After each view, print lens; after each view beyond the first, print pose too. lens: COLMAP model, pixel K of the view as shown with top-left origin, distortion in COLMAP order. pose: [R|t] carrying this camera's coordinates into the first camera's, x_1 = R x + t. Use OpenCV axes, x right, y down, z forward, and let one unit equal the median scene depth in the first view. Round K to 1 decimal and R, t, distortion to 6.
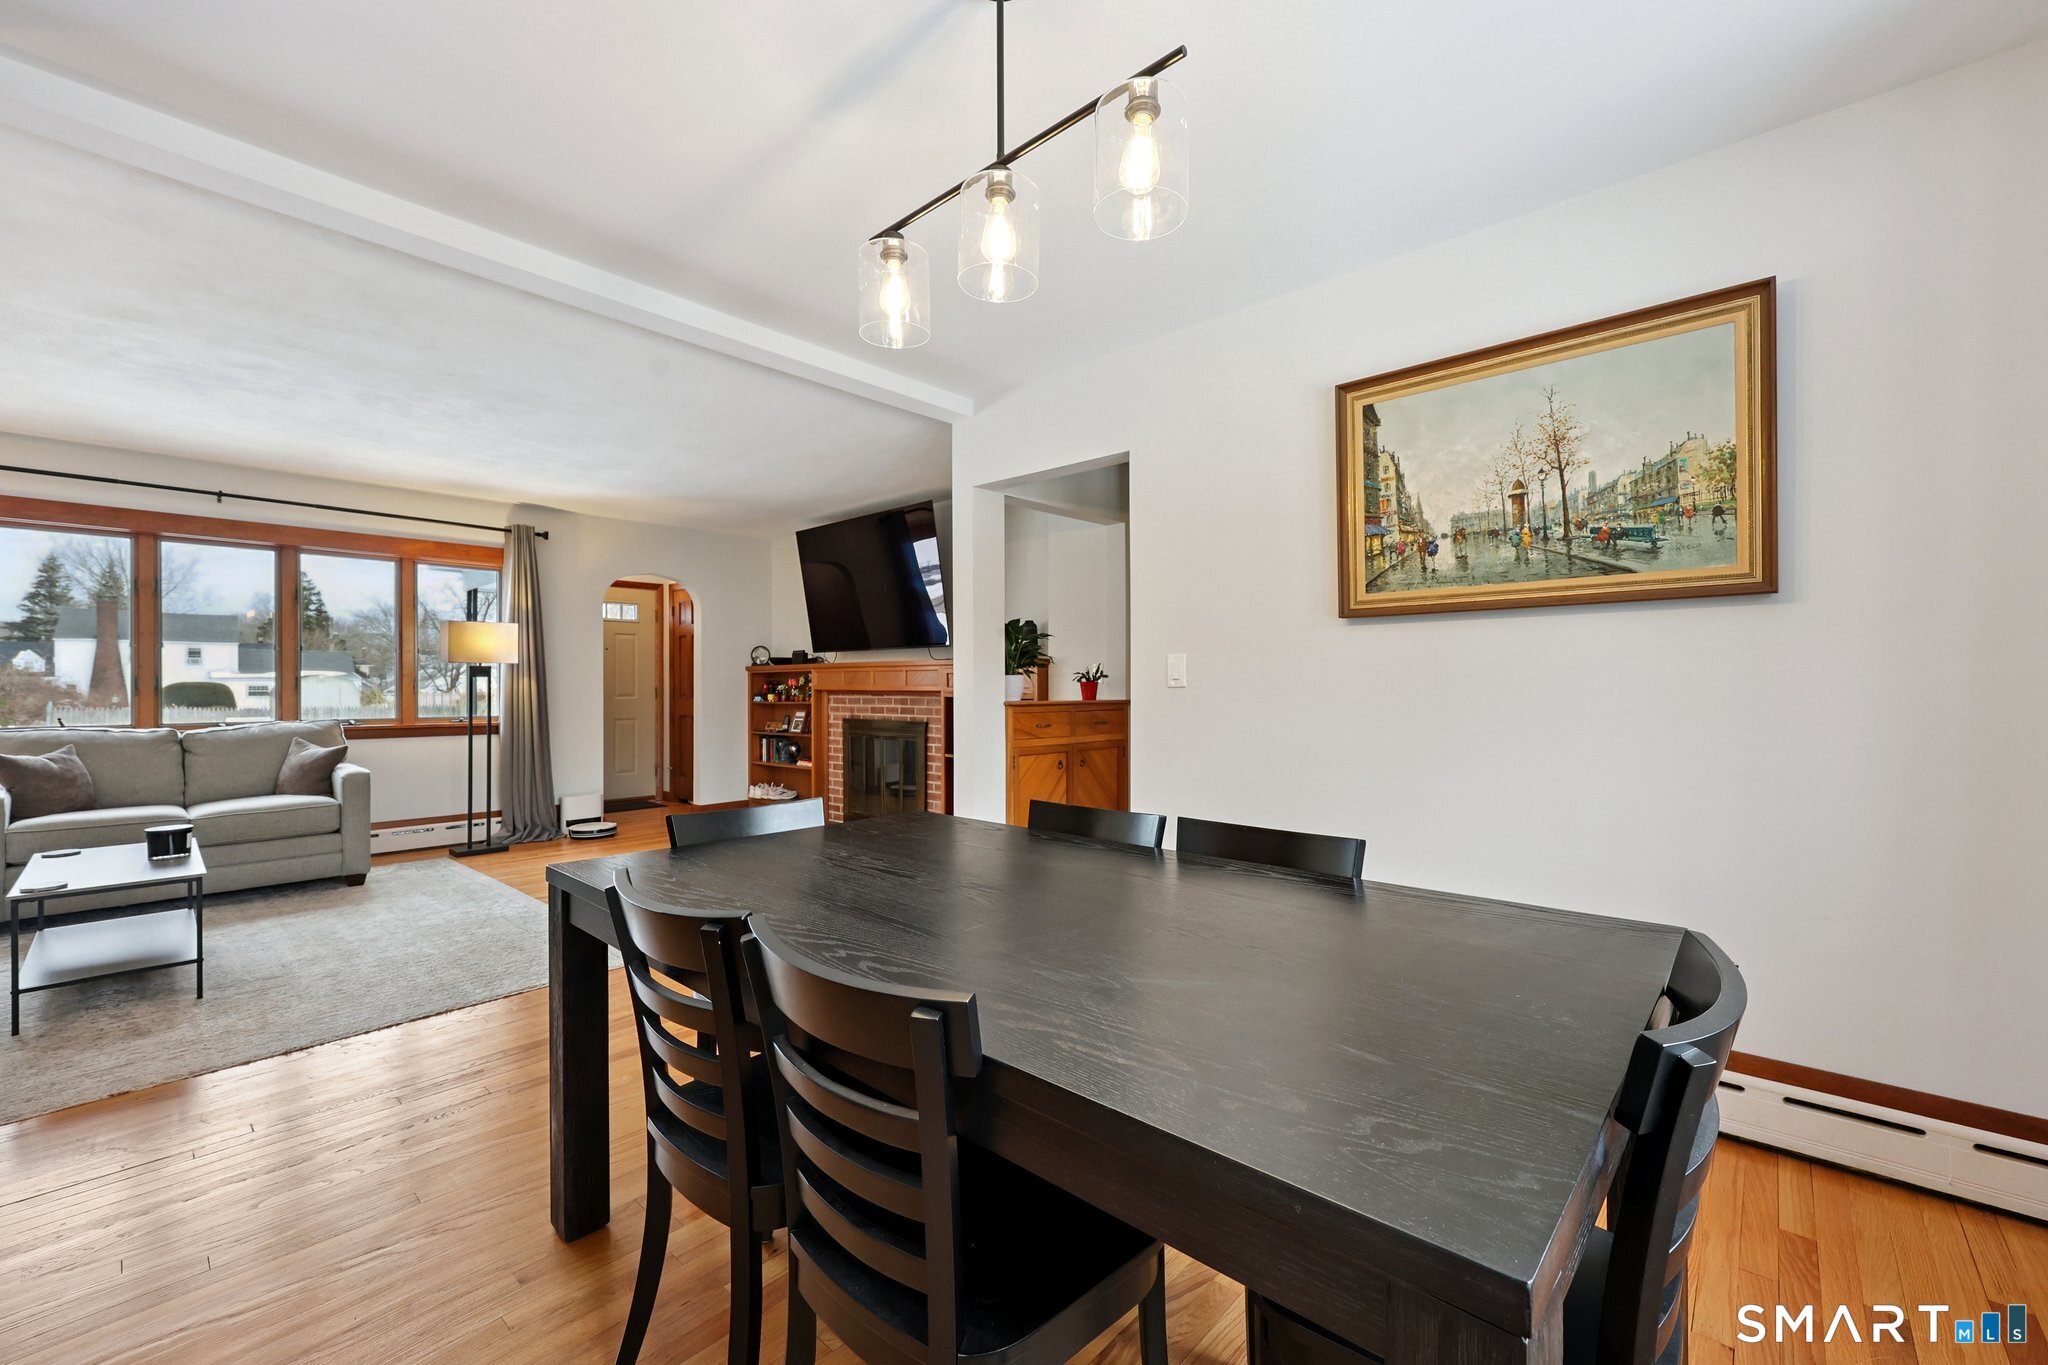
lens RADIAL K [[827.1, 0, 1033.1], [0, 827.1, 682.7], [0, 0, 1]] dist [0.000214, -0.000160]
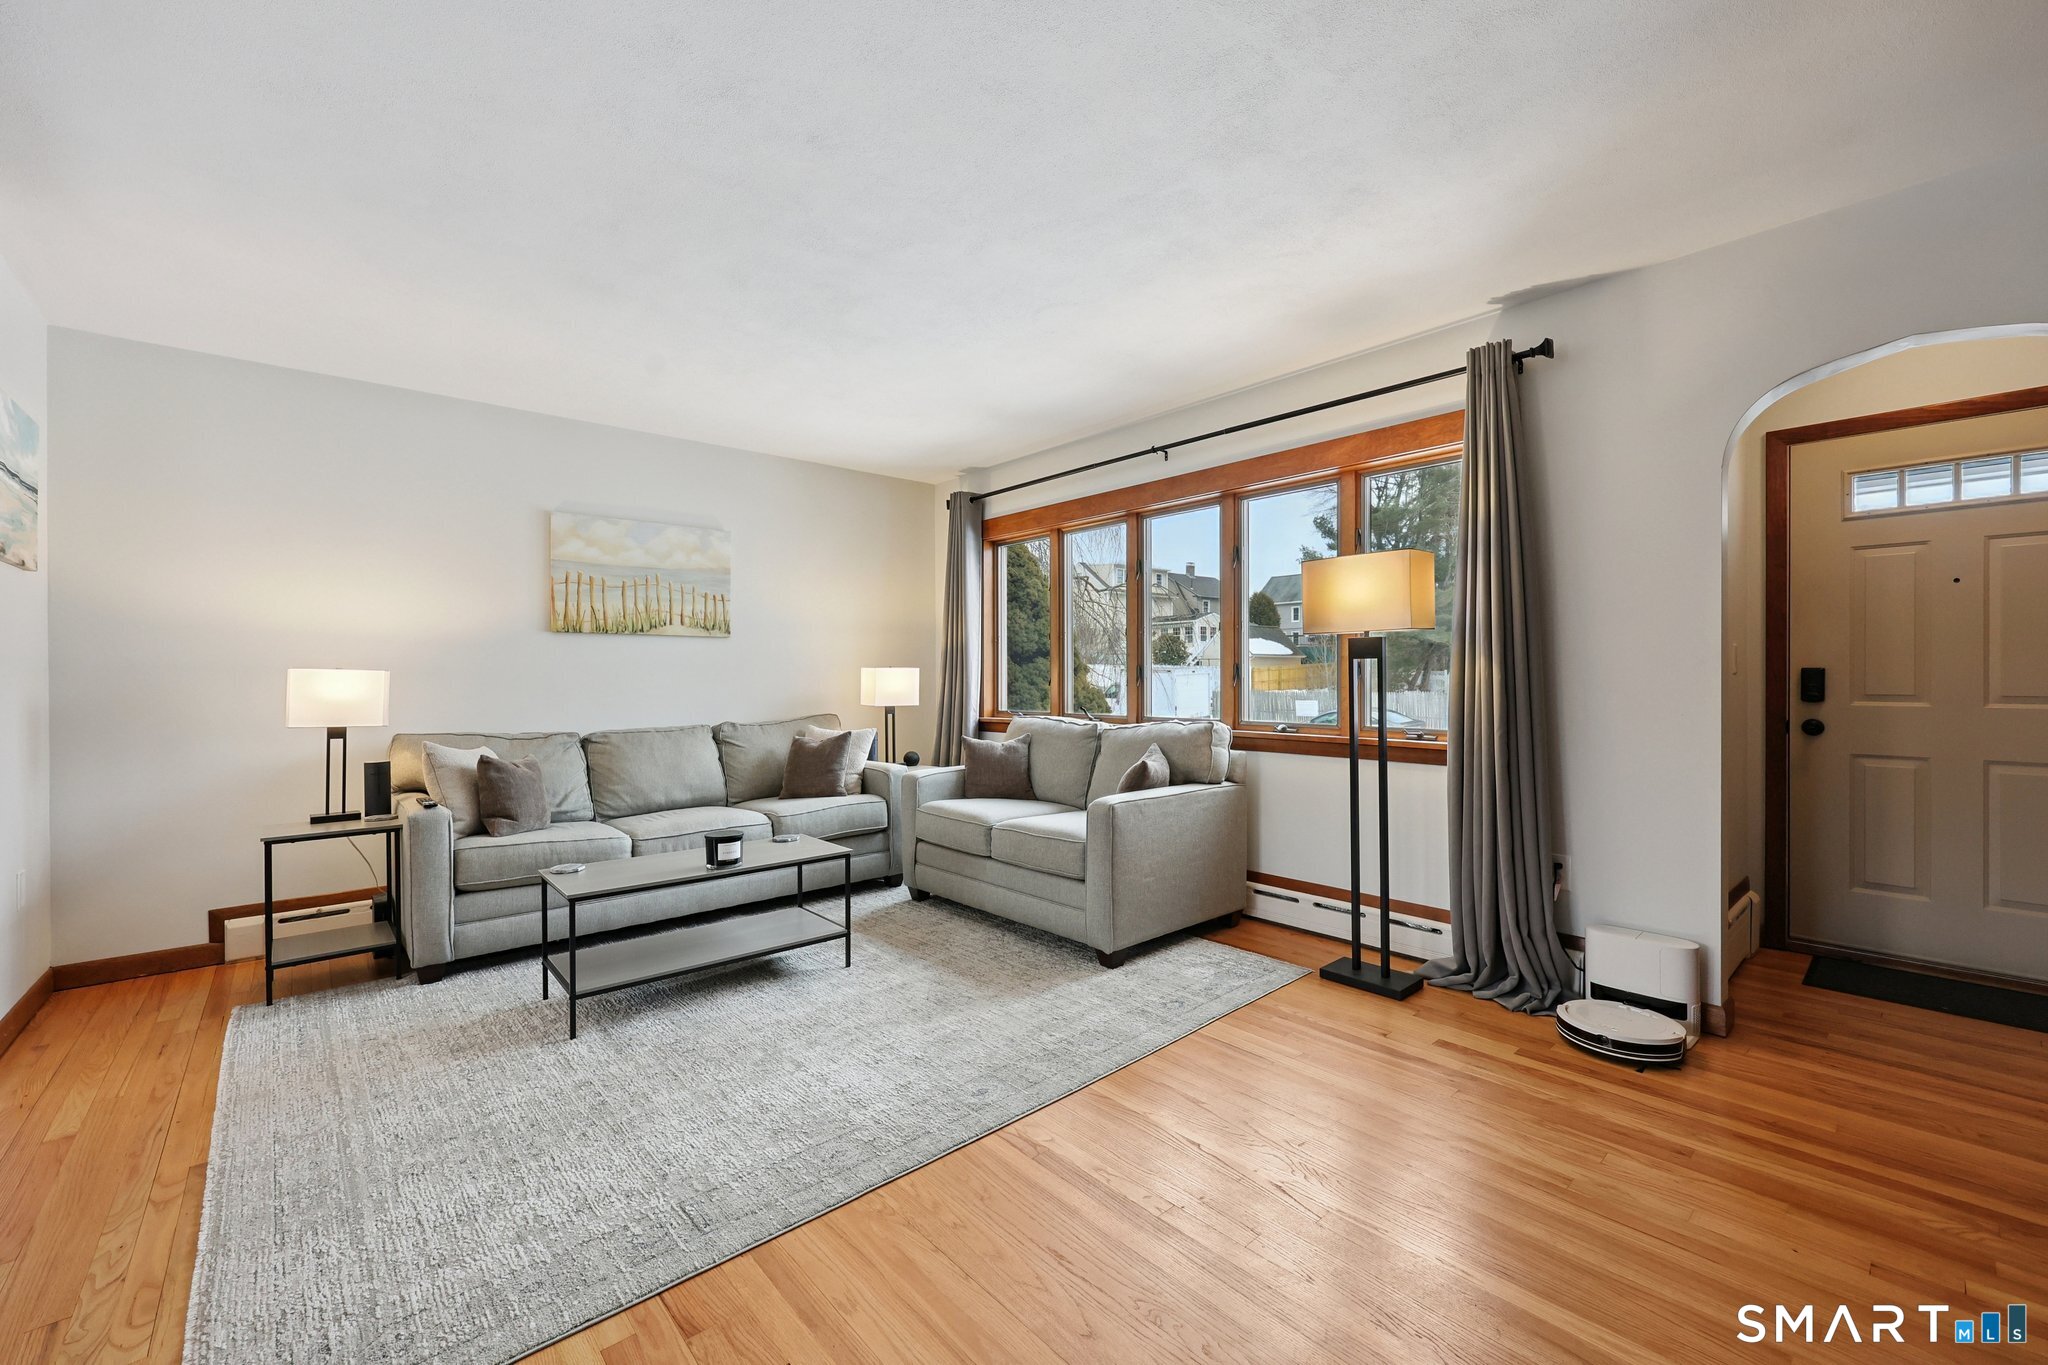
lens RADIAL K [[824.2, 0, 1029.1], [0, 824.2, 674.0], [0, 0, 1]] dist [0.000913, -0.000336]
pose [[-0.114258, -0.003379, -0.993445, -0.096329], [0.010354, 0.999936, -0.004592, 0.003899], [0.993397, -0.010811, -0.114215, 0.751878]]
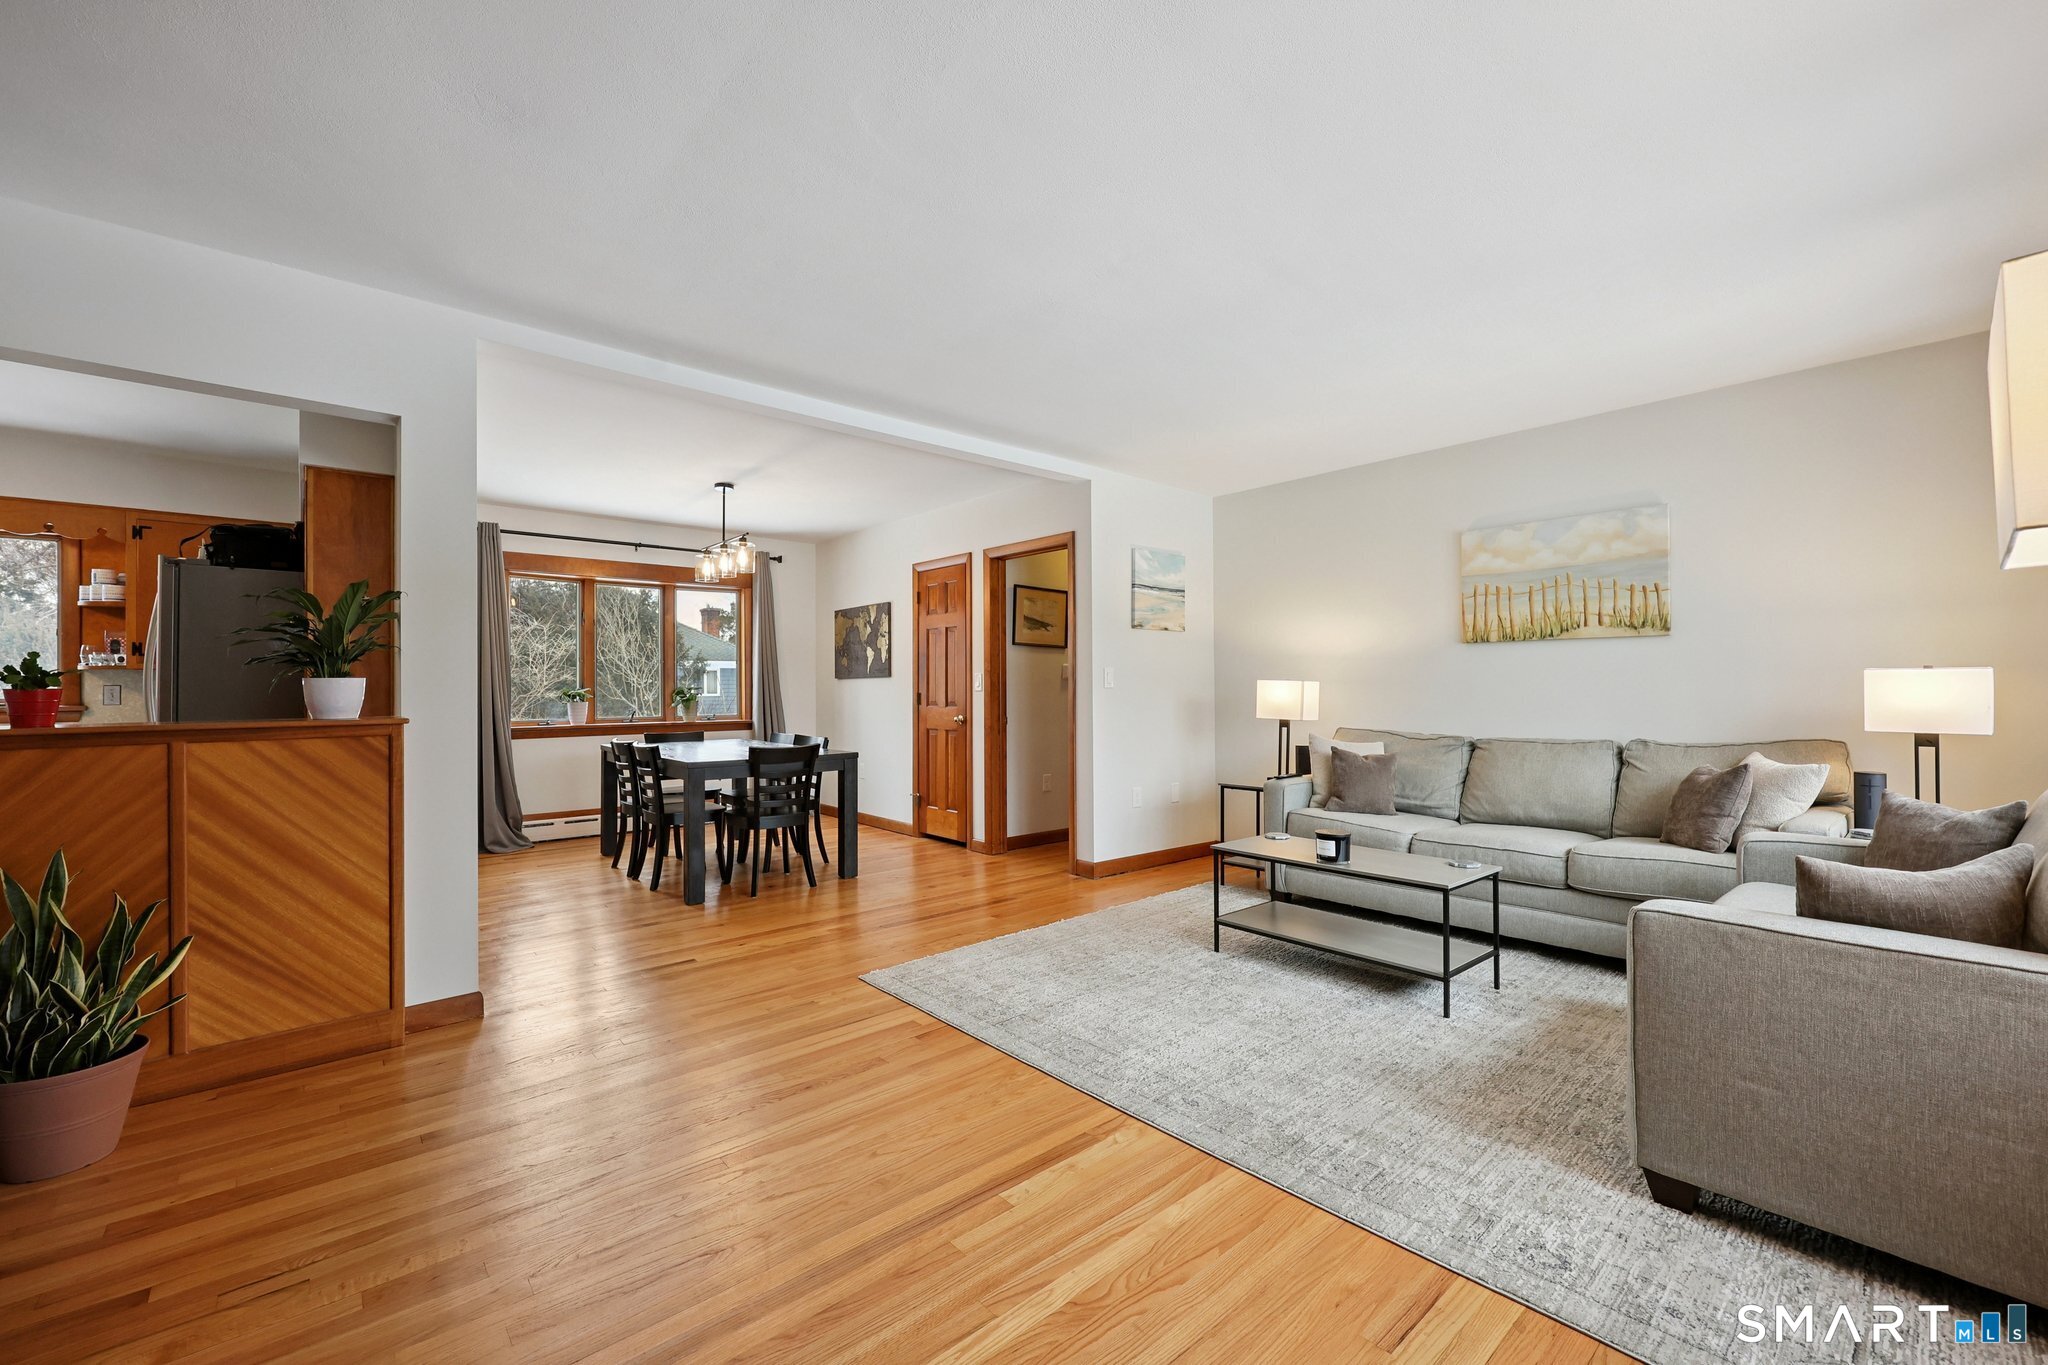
lens RADIAL K [[827.1, 0, 1033.1], [0, 827.1, 682.7], [0, 0, 1]] dist [0.000214, -0.000160]
pose [[-0.993710, 0.006351, 0.111802, -0.420634], [0.005263, 0.999936, -0.010029, 0.002904], [-0.111858, -0.009377, -0.993680, 1.055957]]
